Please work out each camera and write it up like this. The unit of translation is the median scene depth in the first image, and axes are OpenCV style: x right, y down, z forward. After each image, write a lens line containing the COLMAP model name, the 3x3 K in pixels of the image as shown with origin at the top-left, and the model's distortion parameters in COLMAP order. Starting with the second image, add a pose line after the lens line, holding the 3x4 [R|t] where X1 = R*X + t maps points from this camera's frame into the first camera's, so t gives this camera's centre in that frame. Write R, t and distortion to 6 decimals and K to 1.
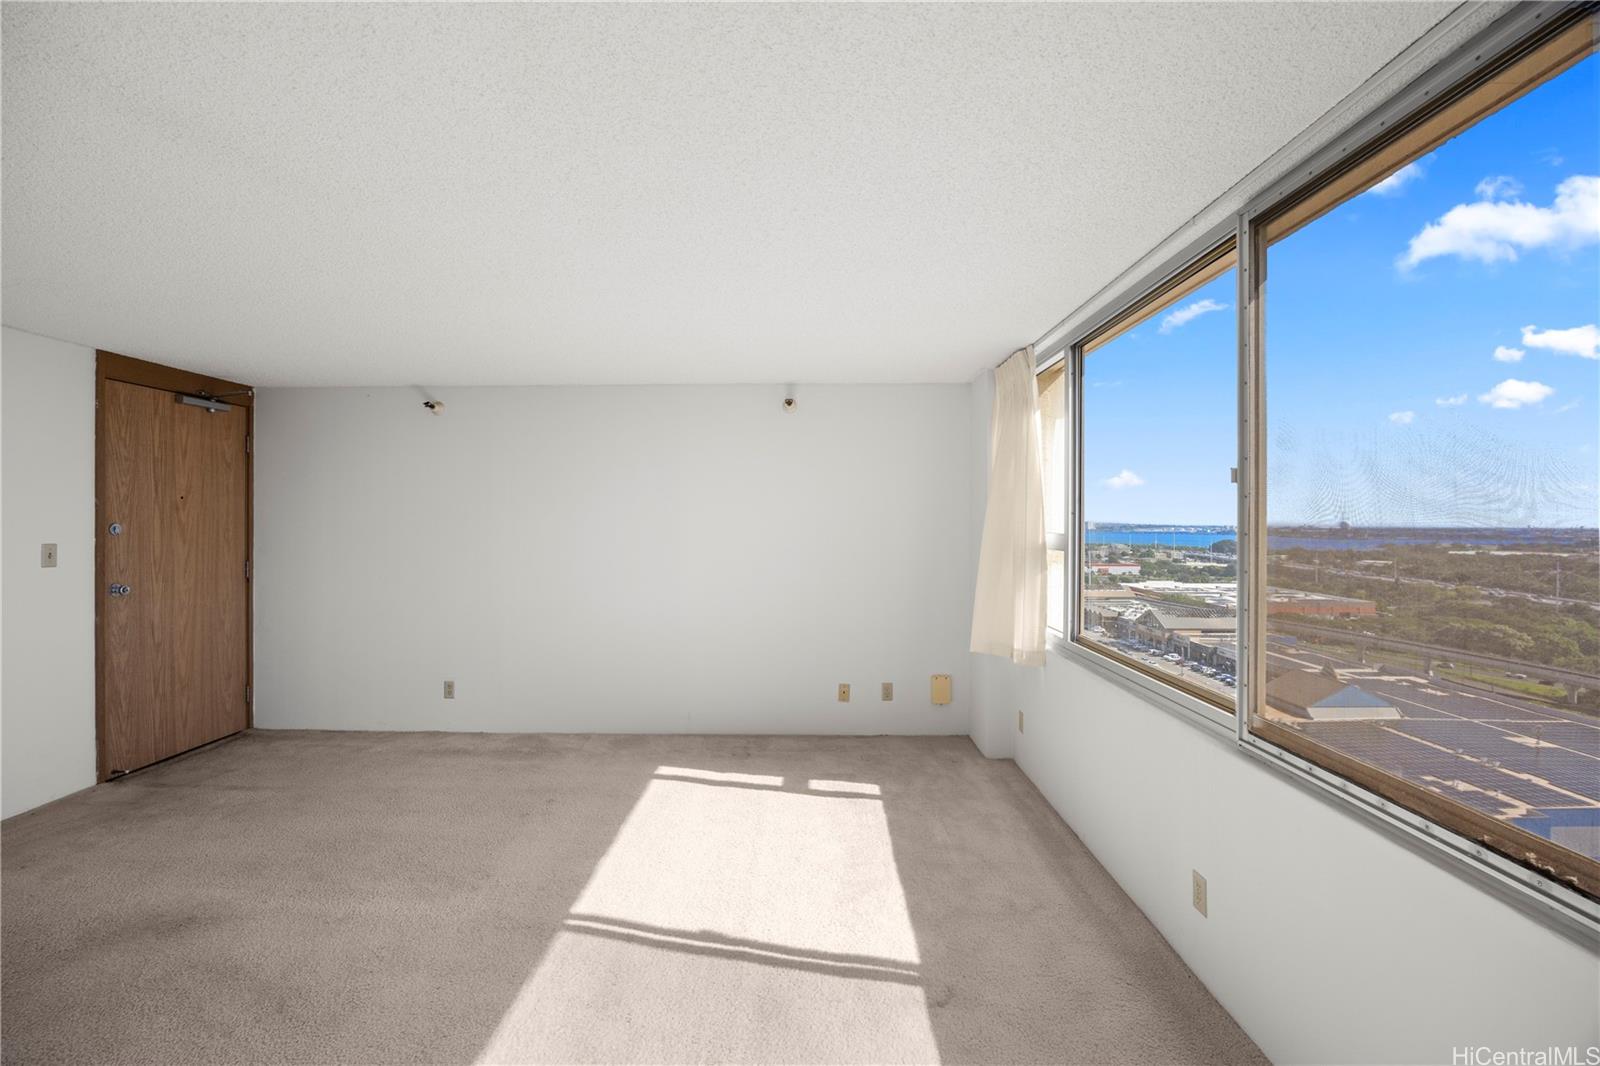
lens RADIAL K [[684.2, 0, 794.9], [0, 684.2, 525.4], [0, 0, 1]] dist [-0.016973, 0.000648]
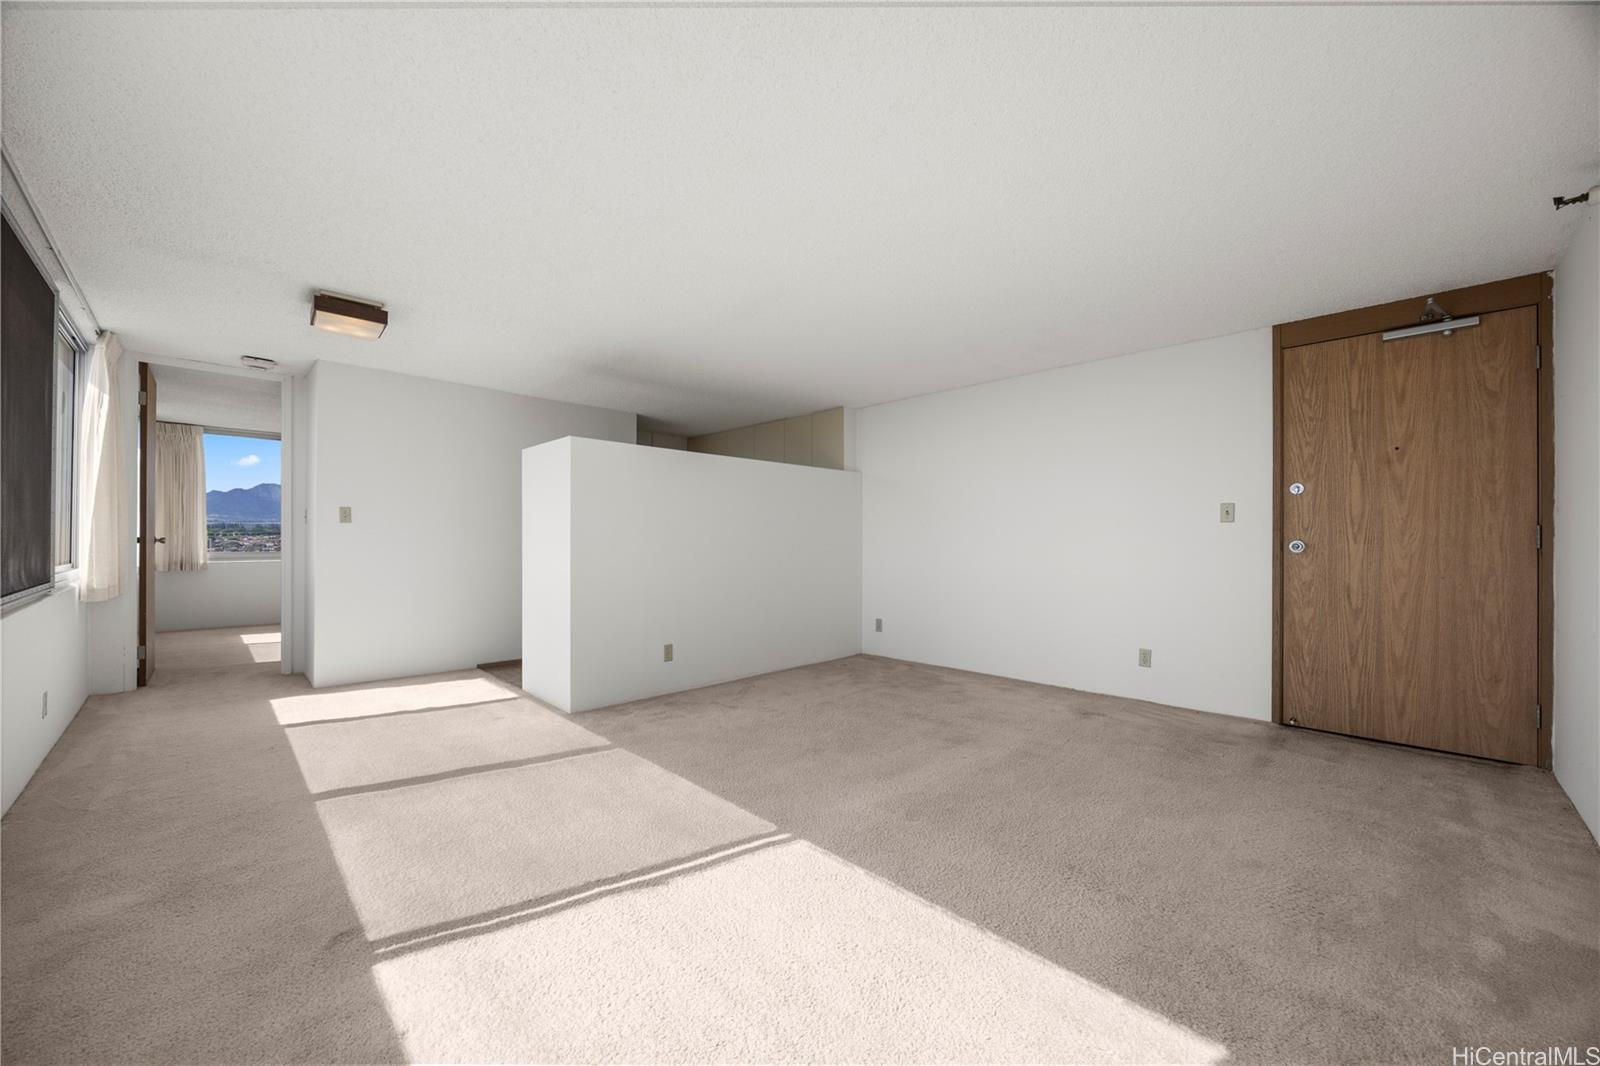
lens RADIAL K [[619.2, 0, 798.0], [0, 619.2, 537.8], [0, 0, 1]] dist [-0.000240, -0.000291]
pose [[-0.697620, -0.011258, -0.716379, 0.213504], [-0.009592, 0.999934, -0.006373, 0.093569], [0.716404, 0.002425, -0.697682, 1.090823]]
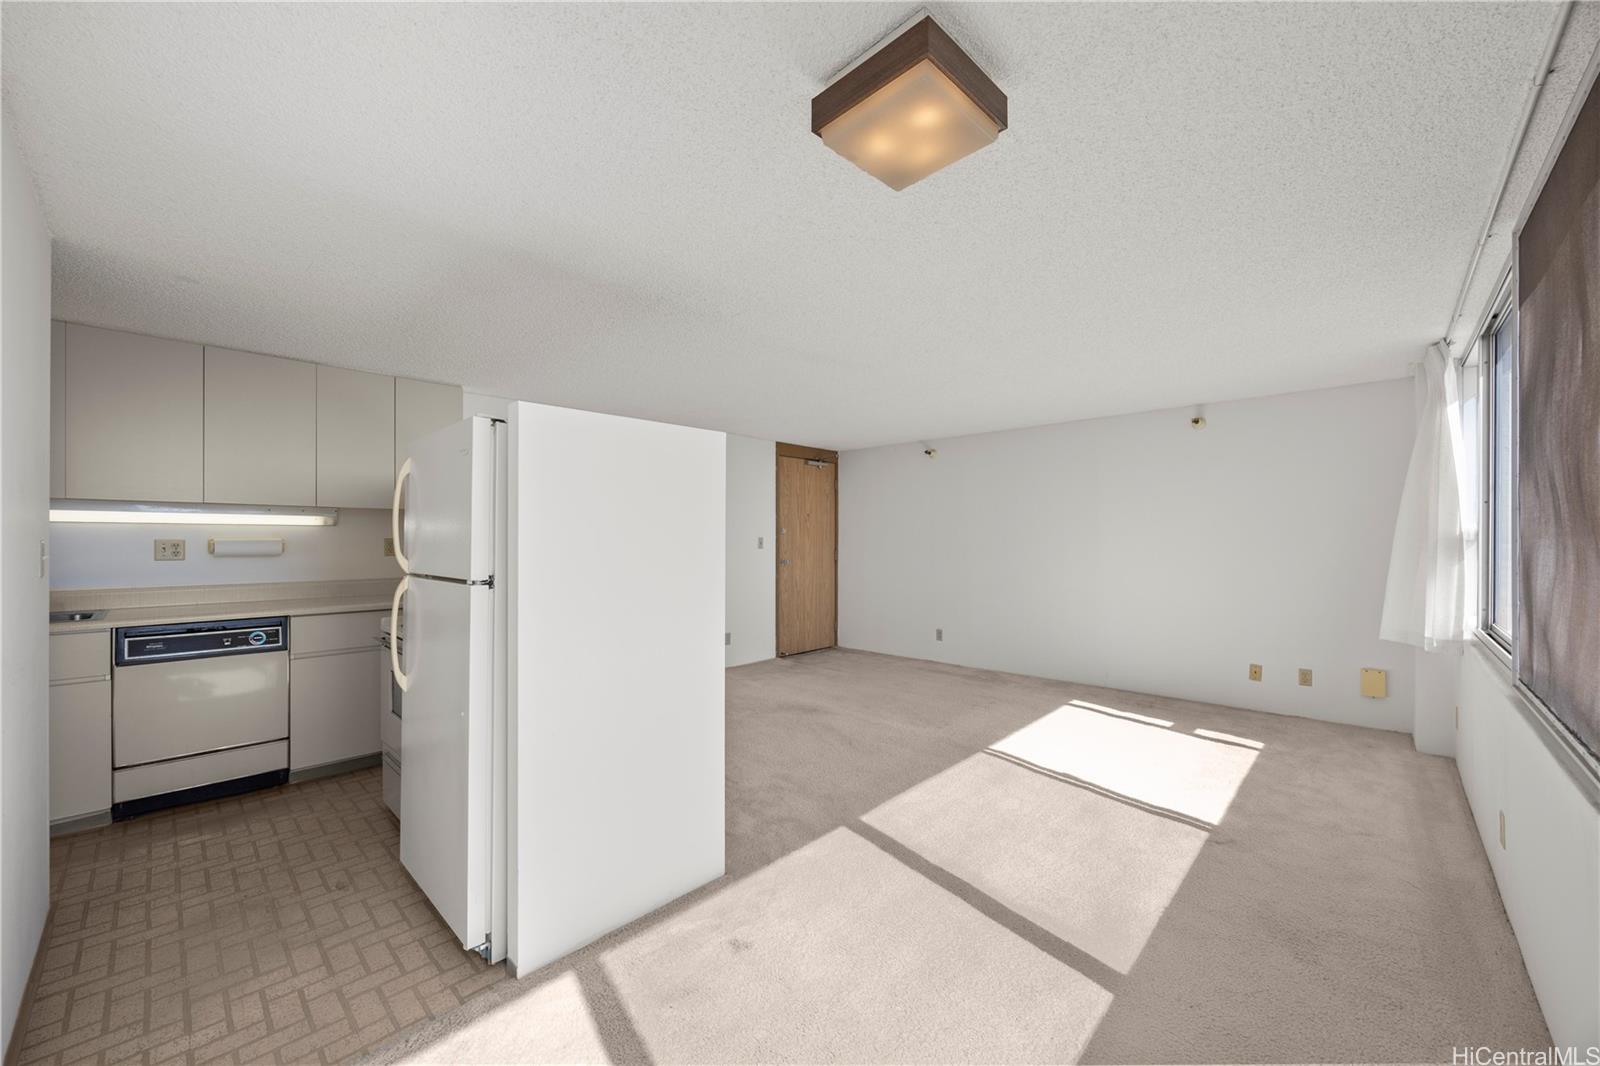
lens RADIAL K [[619.2, 0, 796.8], [0, 619.2, 537.5], [0, 0, 1]] dist [-0.000240, -0.000291]
pose [[0.741463, -0.004793, -0.670977, 0.239781], [0.000338, 0.999977, -0.006769, 0.035992], [0.670994, 0.004793, 0.741448, -0.318965]]
